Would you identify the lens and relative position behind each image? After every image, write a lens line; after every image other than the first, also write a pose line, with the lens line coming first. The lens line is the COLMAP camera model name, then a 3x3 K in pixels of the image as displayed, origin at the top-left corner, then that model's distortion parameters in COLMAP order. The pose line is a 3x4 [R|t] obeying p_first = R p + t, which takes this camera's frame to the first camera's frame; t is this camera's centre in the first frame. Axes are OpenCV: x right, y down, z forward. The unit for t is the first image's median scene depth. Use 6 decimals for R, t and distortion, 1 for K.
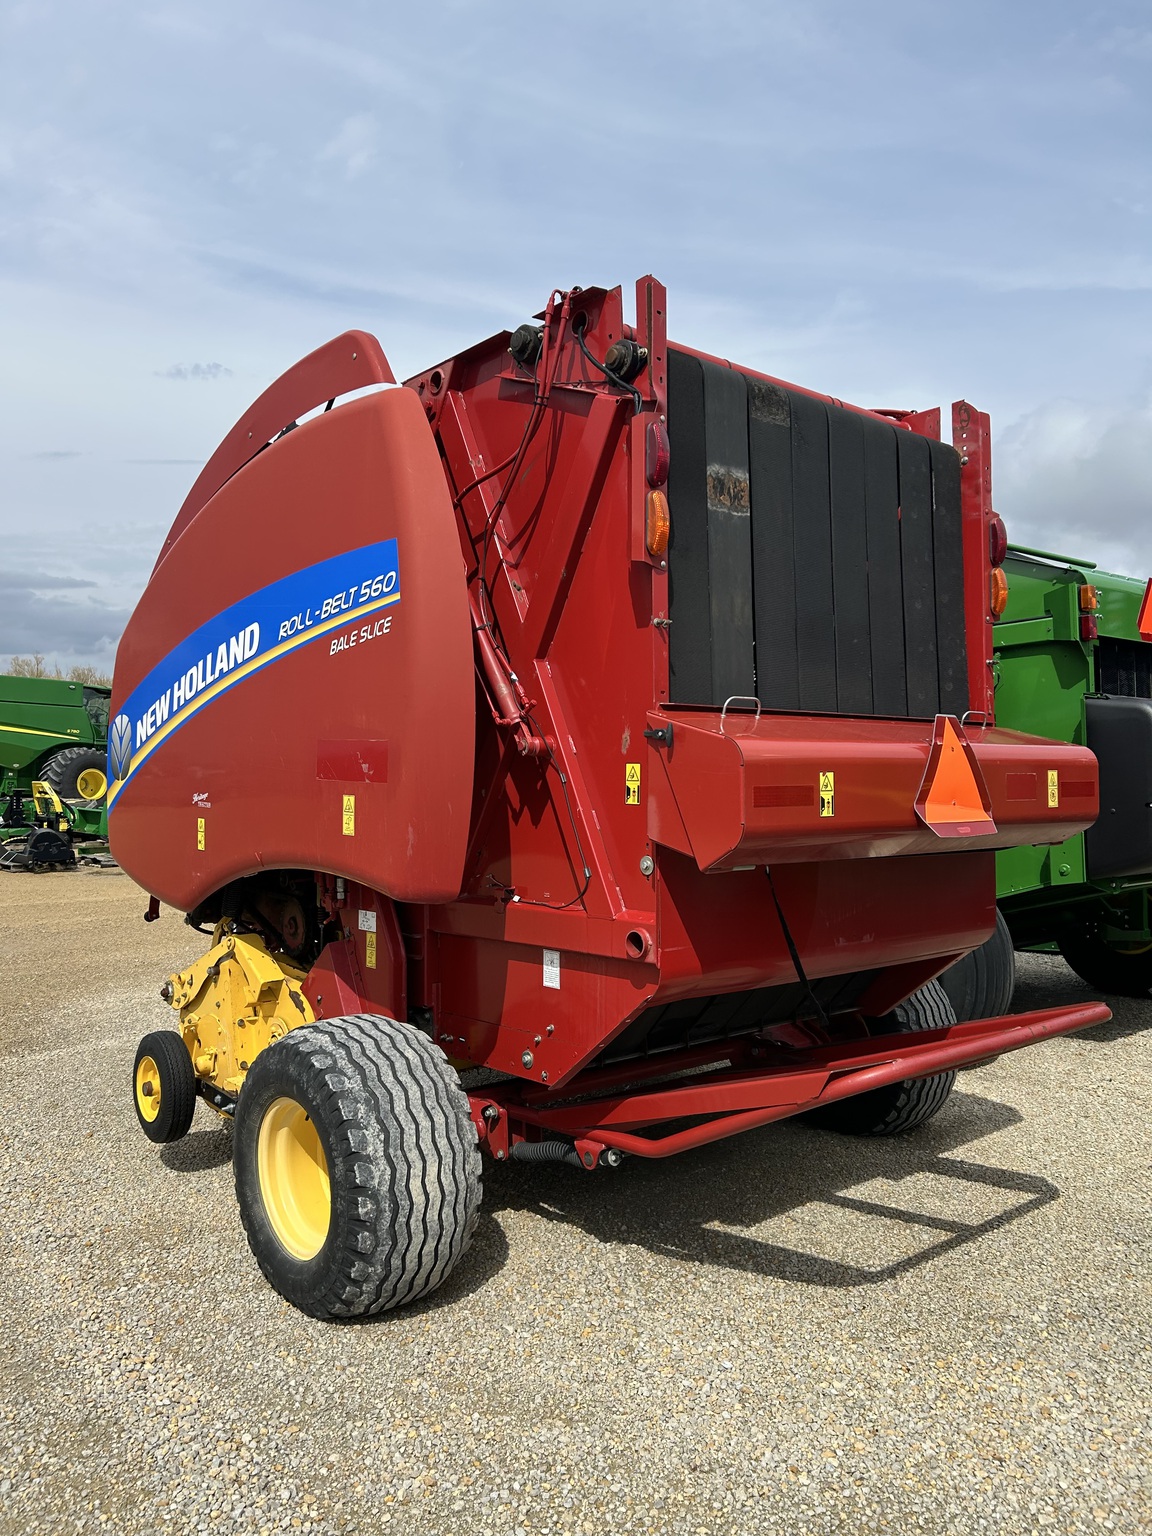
lens RADIAL K [[1141.0, 0, 576.0], [0, 1141.0, 768.0], [0, 0, 1]] dist [0.079388, -0.093114]
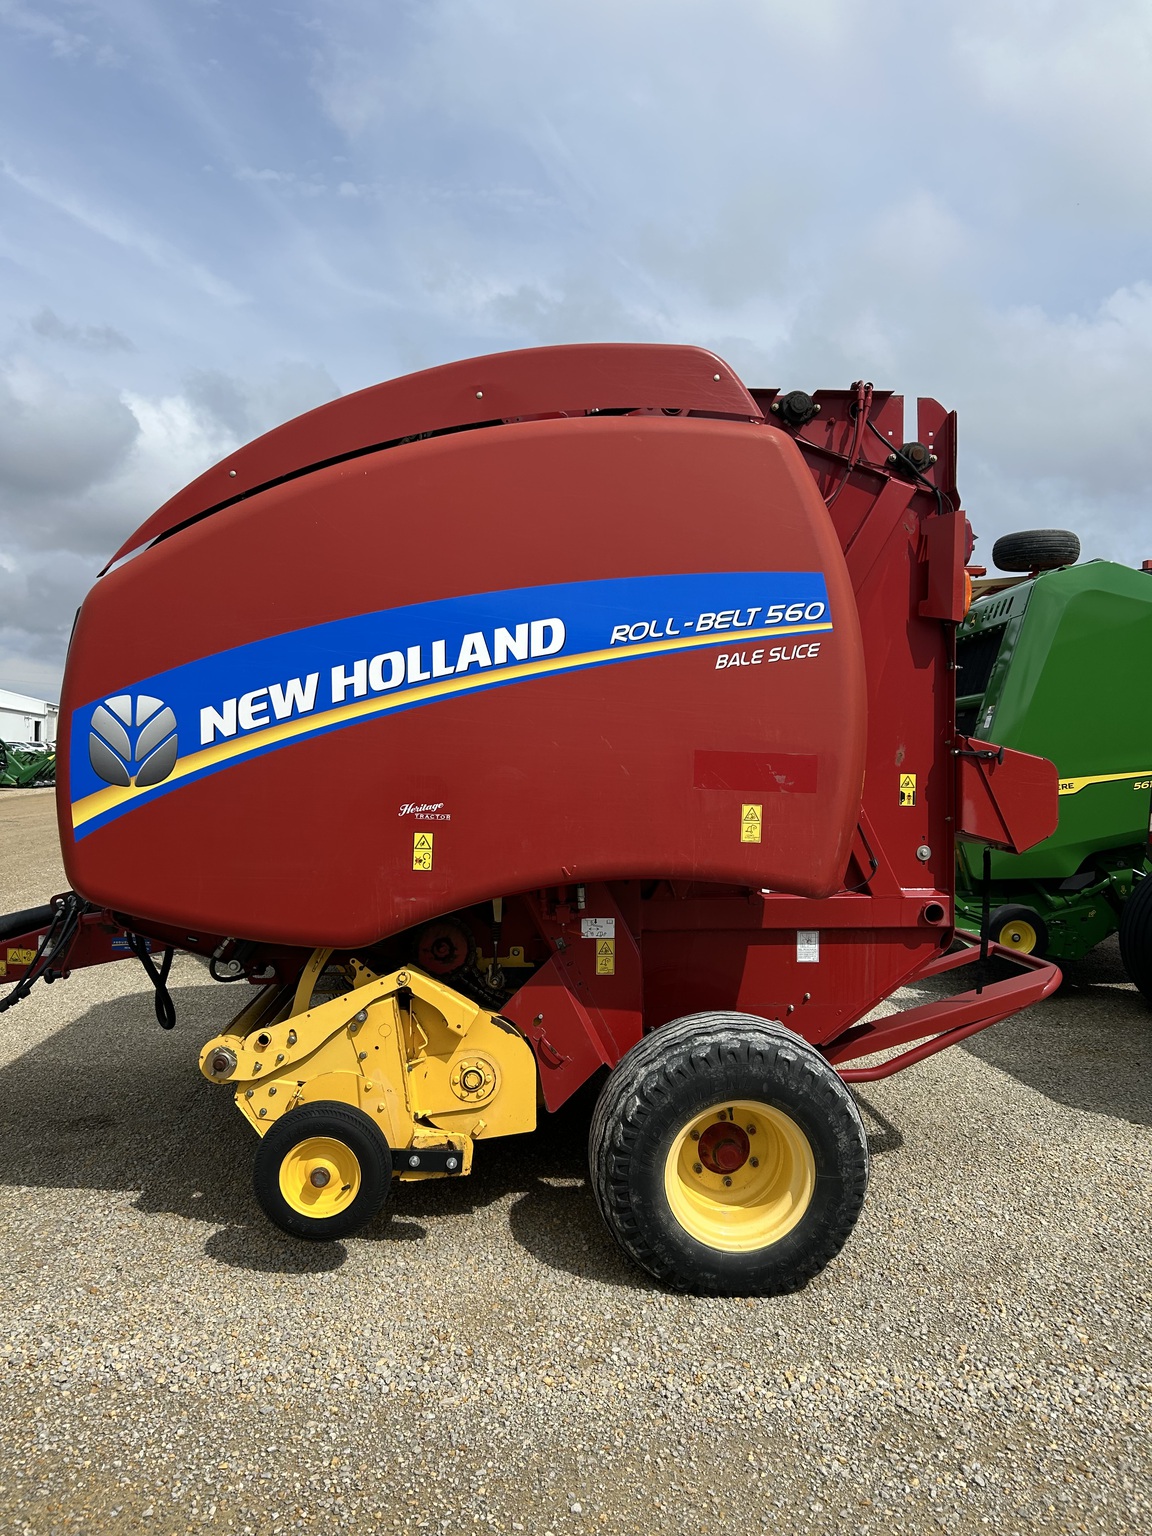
lens RADIAL K [[1141.0, 0, 576.0], [0, 1141.0, 768.0], [0, 0, 1]] dist [0.079388, -0.093114]
pose [[0.624397, -0.004718, 0.781093, -1.106368], [-0.016983, 0.999663, 0.019614, -0.027550], [-0.780922, -0.025513, 0.624107, 0.459442]]
